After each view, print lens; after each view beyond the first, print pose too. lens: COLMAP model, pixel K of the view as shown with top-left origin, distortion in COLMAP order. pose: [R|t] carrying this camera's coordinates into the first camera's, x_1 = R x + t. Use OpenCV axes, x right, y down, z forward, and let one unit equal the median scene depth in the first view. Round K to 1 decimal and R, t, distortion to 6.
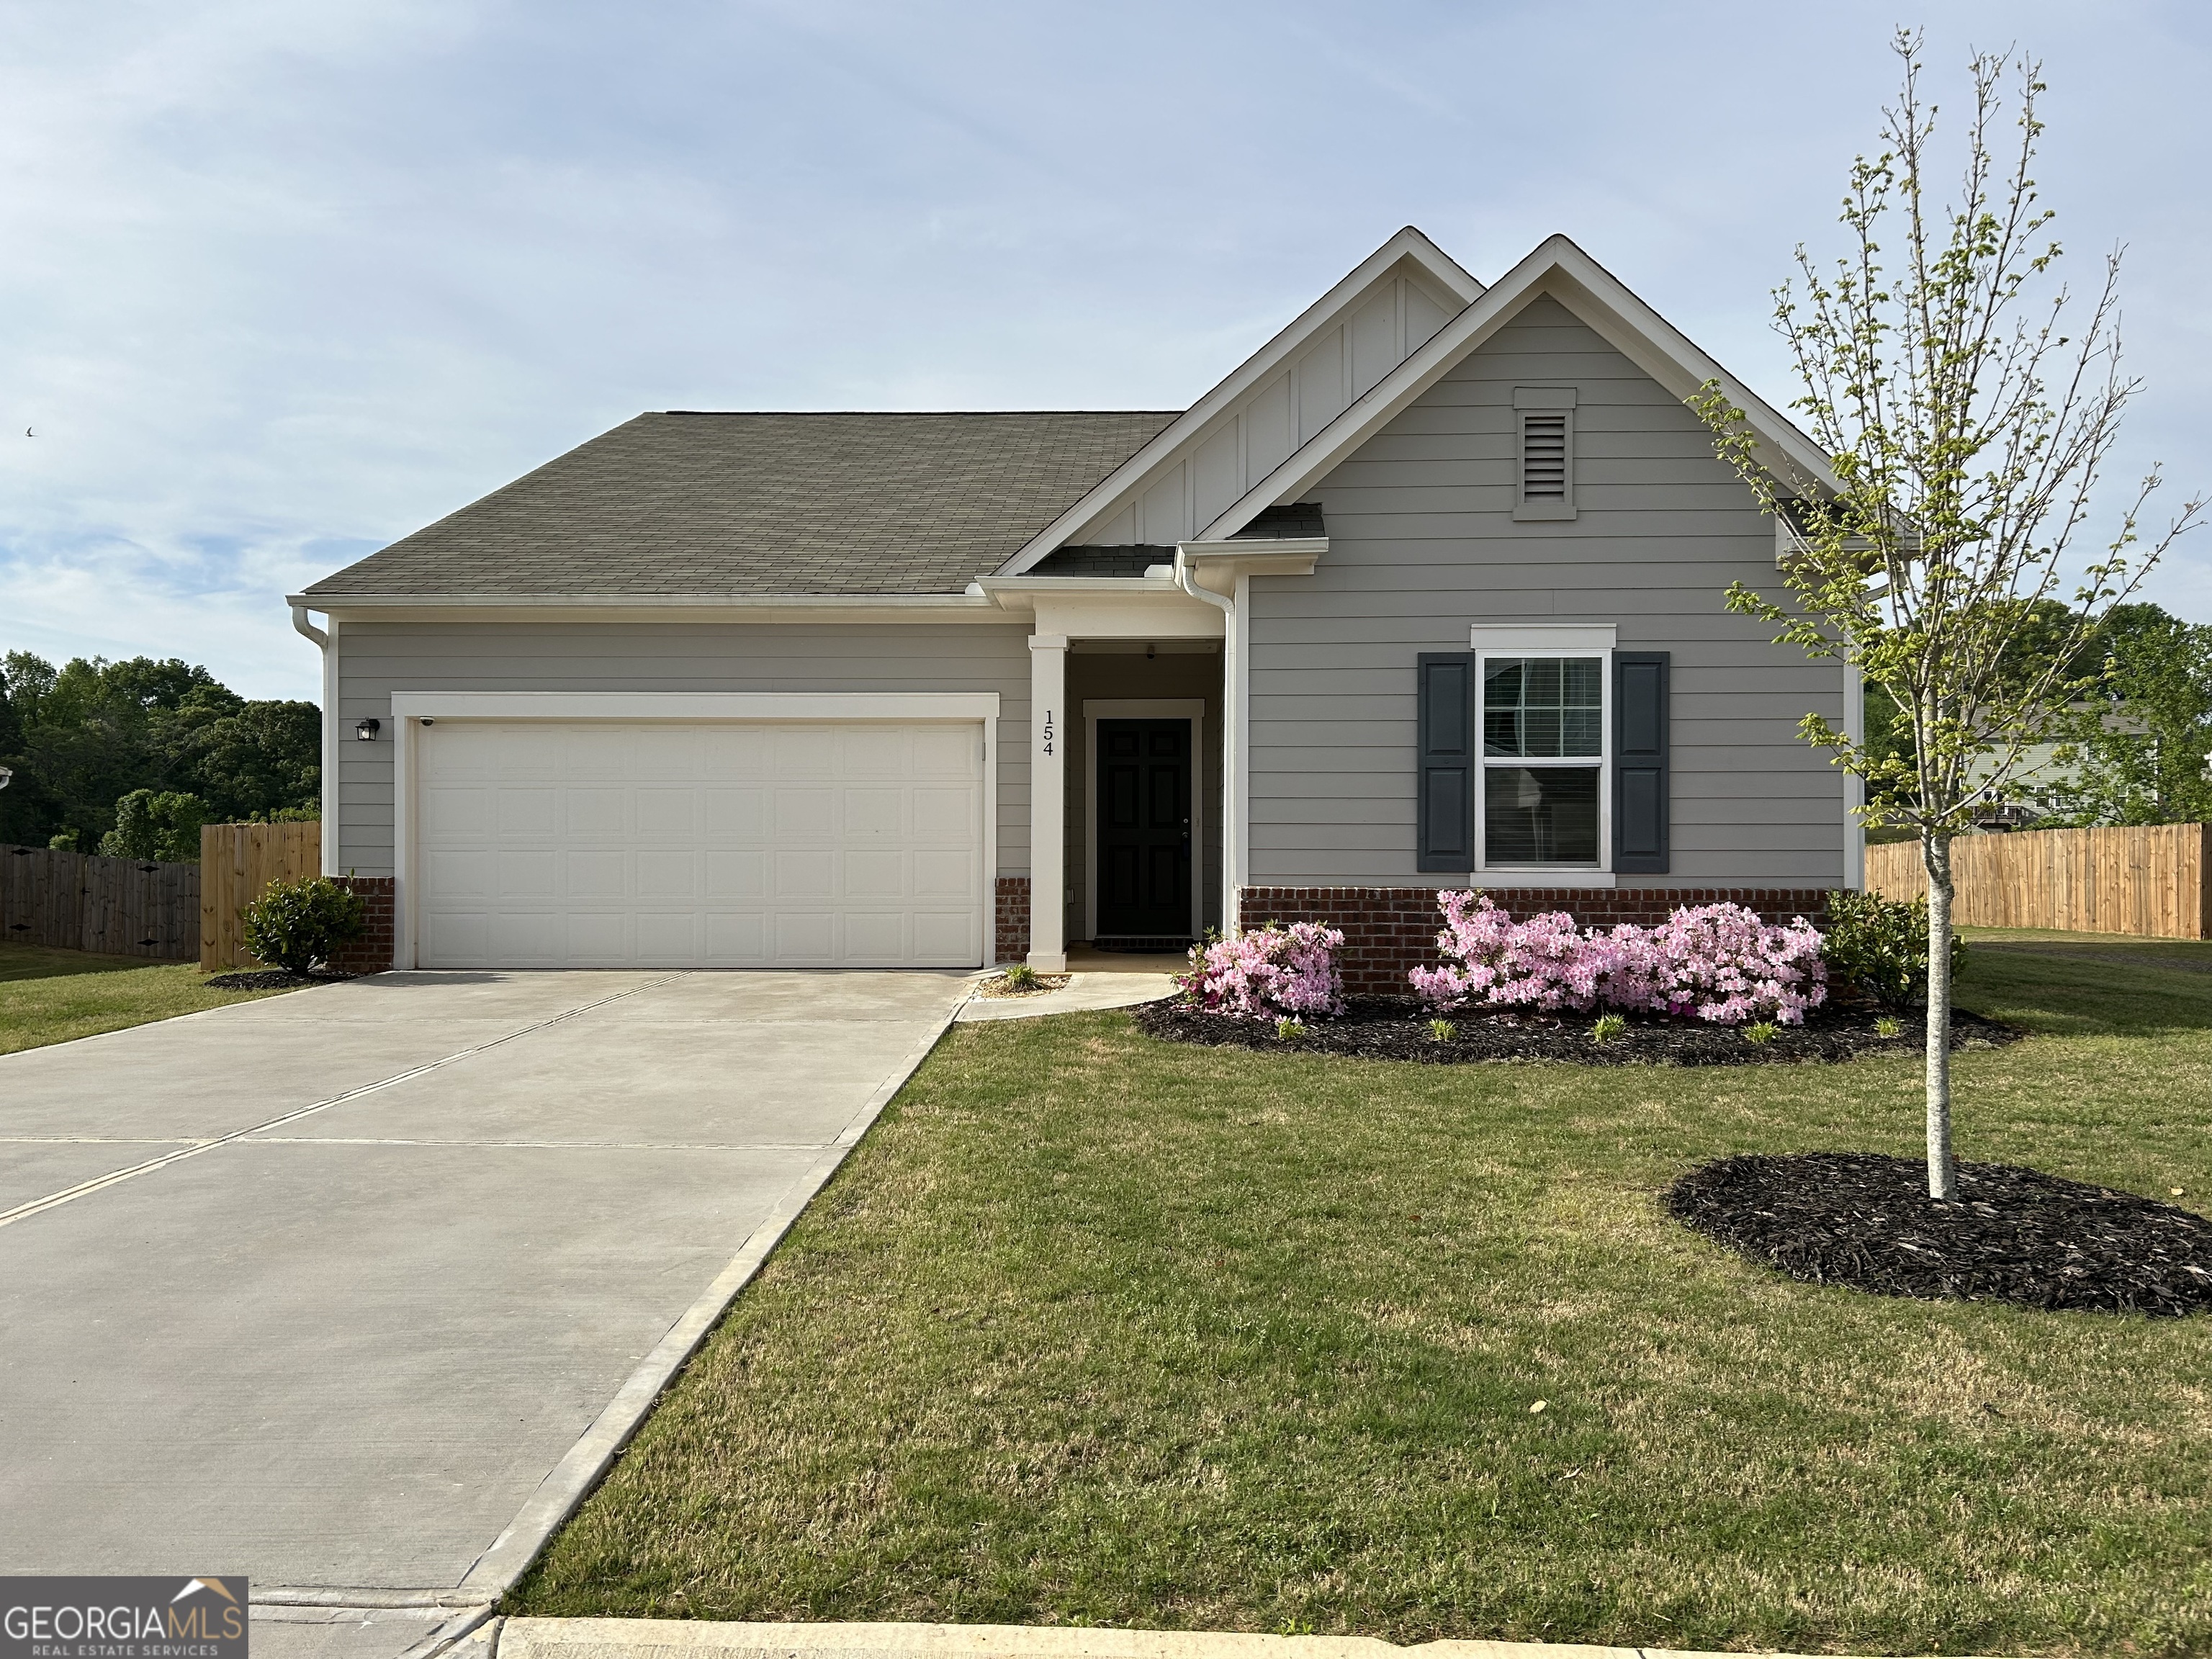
lens RADIAL K [[1674.7, 0, 1113.9], [0, 1674.7, 834.9], [0, 0, 1]] dist [0.041490, -0.037042]
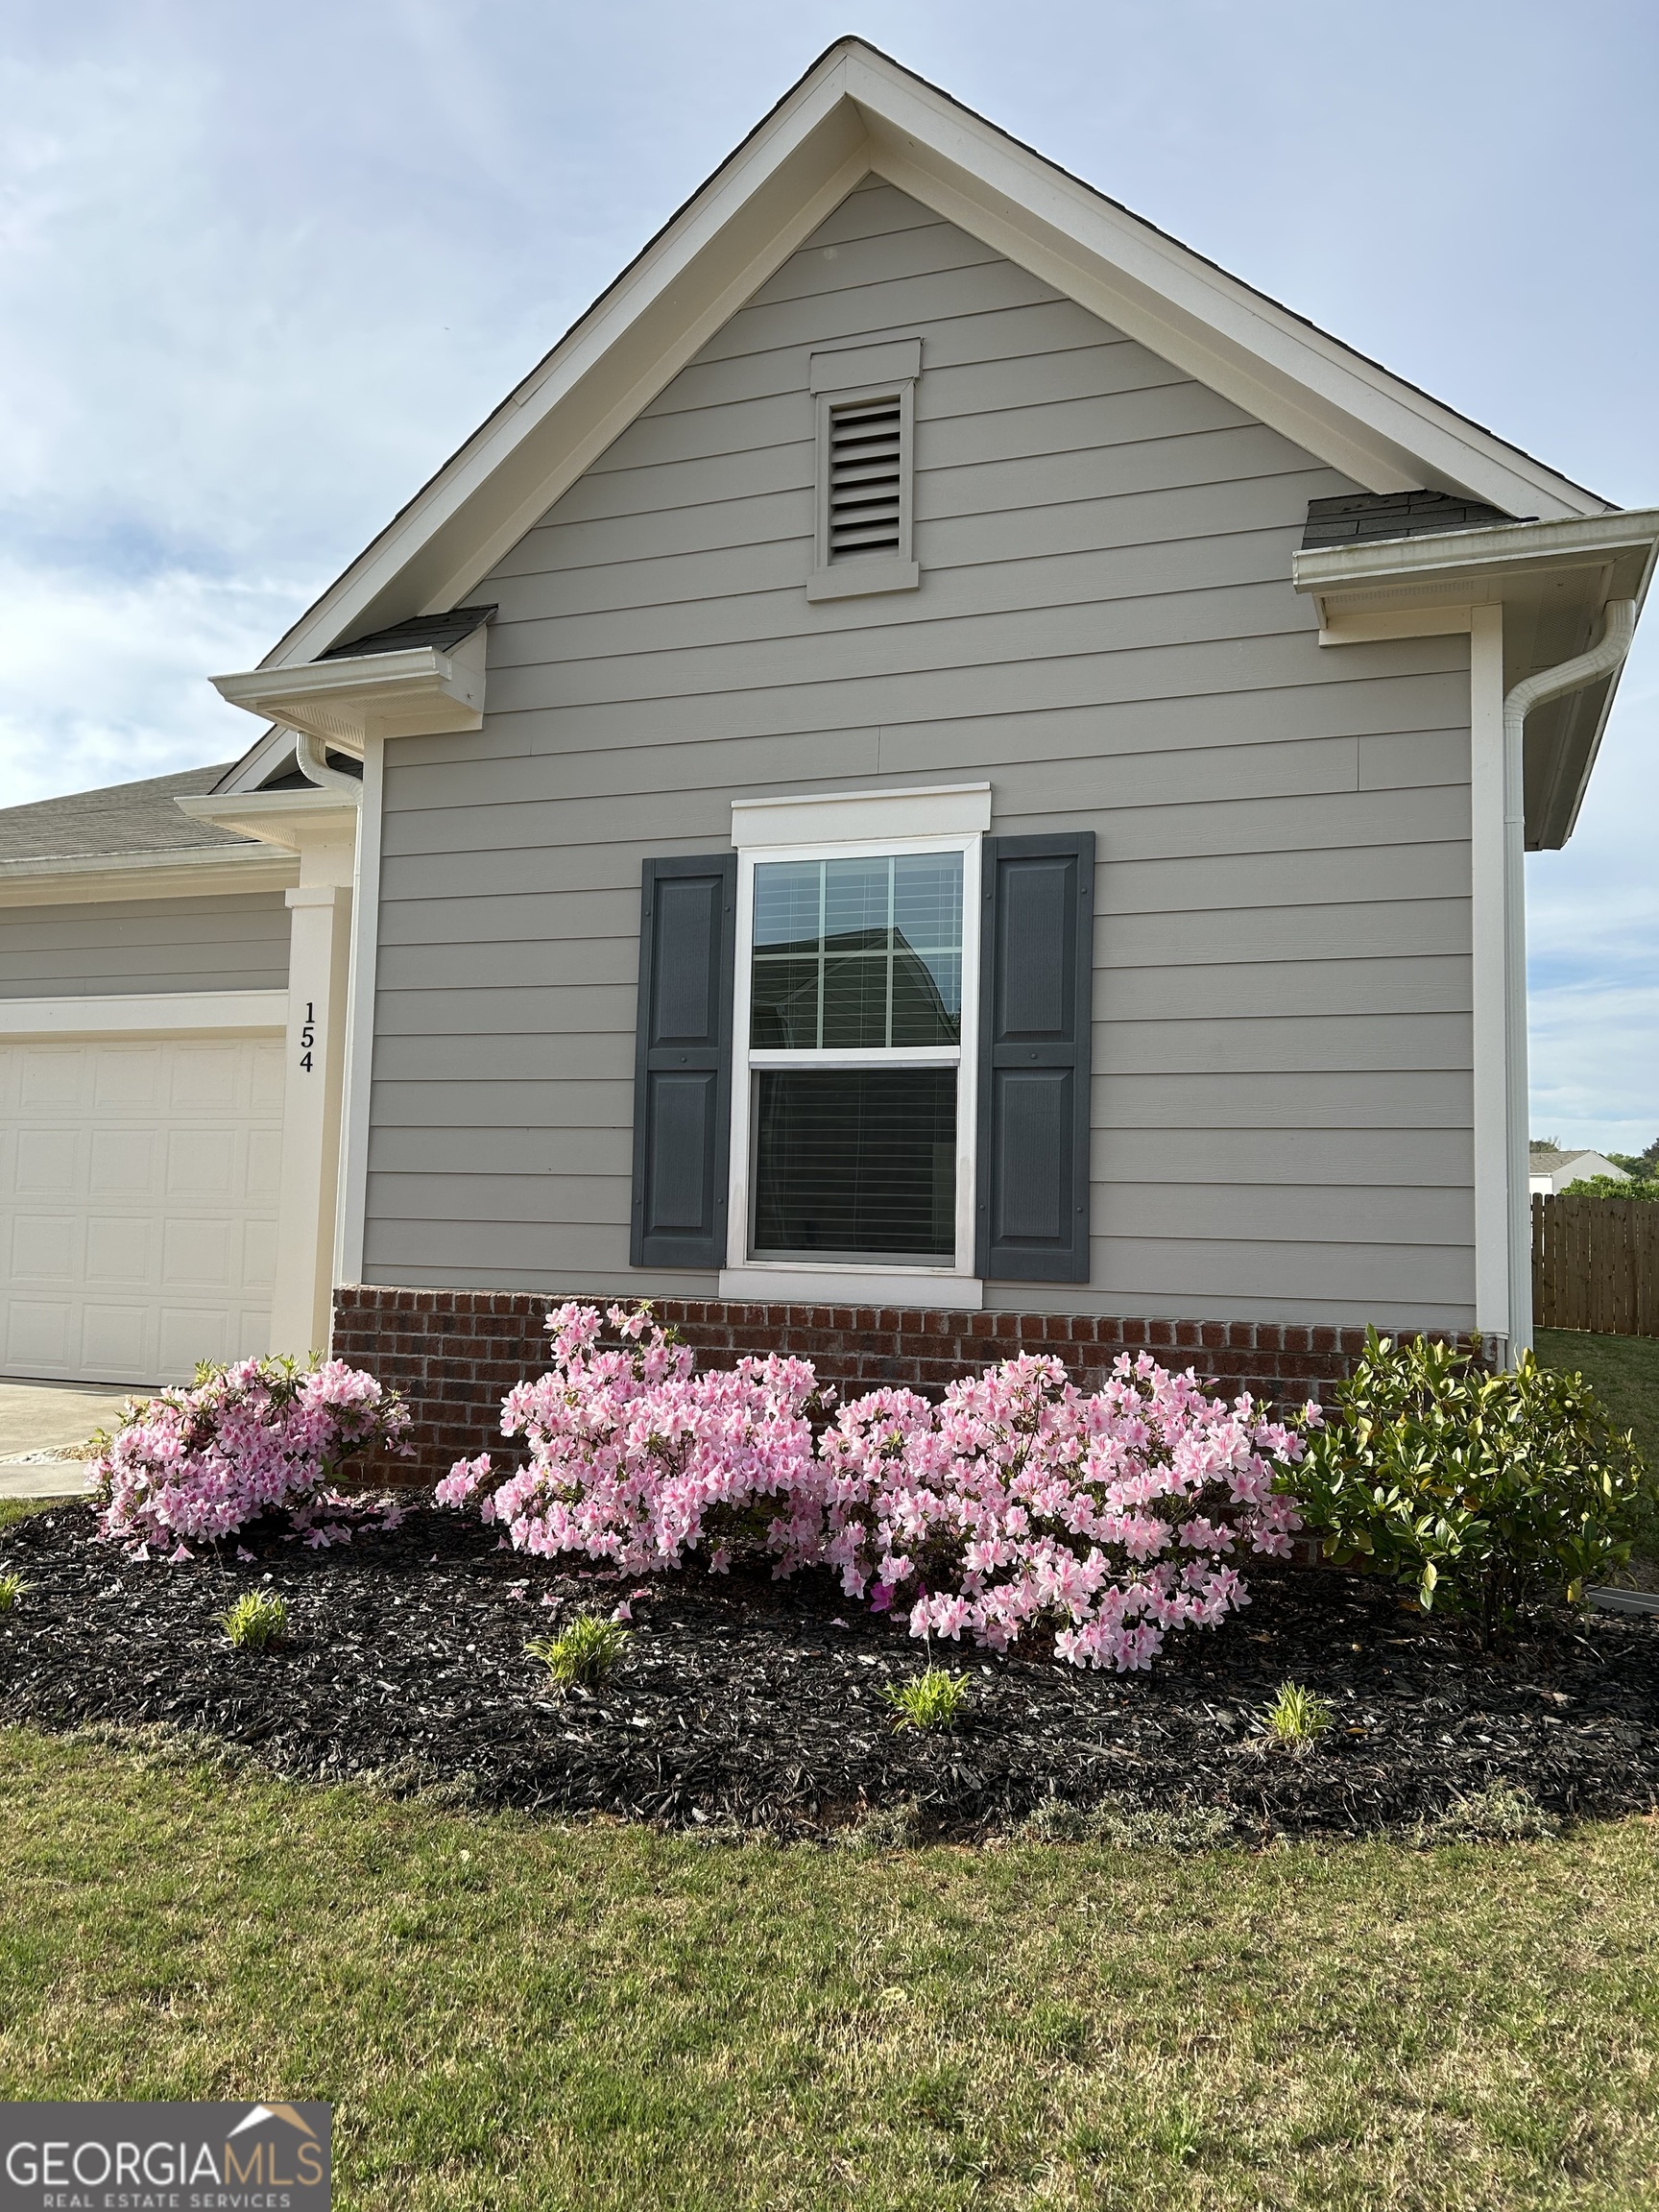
lens RADIAL K [[1674.7, 0, 832.9], [0, 1674.7, 1101.6], [0, 0, 1]] dist [0.041490, -0.037042]
pose [[0.955982, -0.001938, -0.293418, 0.444401], [-0.019020, 0.997466, -0.068558, 0.005656], [0.292808, 0.071121, 0.953523, 0.568501]]
